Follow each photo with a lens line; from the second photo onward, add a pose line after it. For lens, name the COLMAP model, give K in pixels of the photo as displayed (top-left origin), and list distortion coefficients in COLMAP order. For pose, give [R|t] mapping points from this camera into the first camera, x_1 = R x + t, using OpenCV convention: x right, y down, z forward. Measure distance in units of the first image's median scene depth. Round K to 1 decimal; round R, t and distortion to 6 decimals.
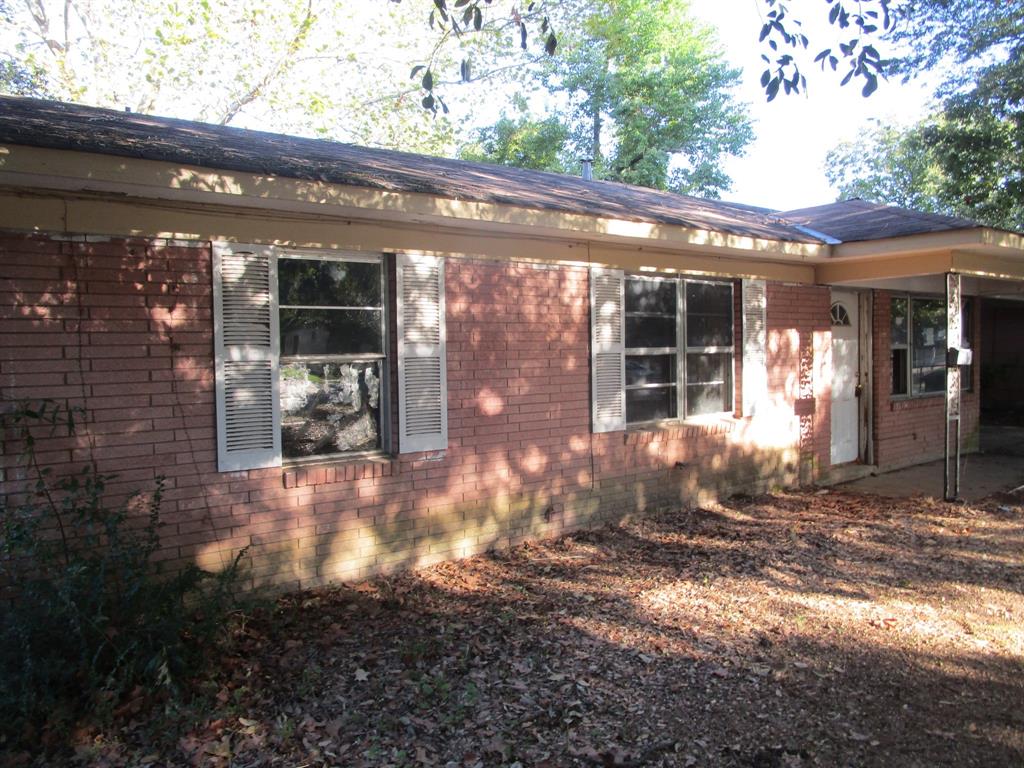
lens RADIAL K [[745.1, 0, 511.9], [0, 745.1, 383.3], [0, 0, 1]] dist [-0.001308, -0.000114]
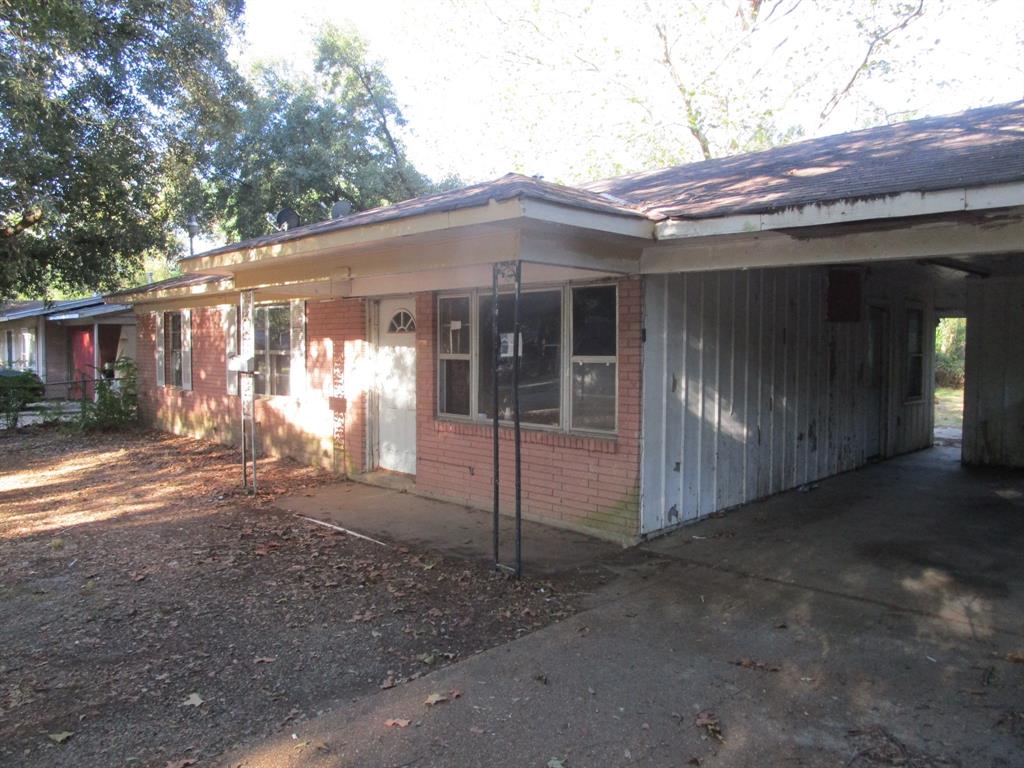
lens RADIAL K [[745.1, 0, 511.9], [0, 745.1, 381.9], [0, 0, 1]] dist [-0.001308, -0.000114]
pose [[0.138406, 0.060379, -0.988533, 1.638638], [-0.051411, 0.997232, 0.053712, -0.084127], [0.989040, 0.043387, 0.141127, 1.148821]]
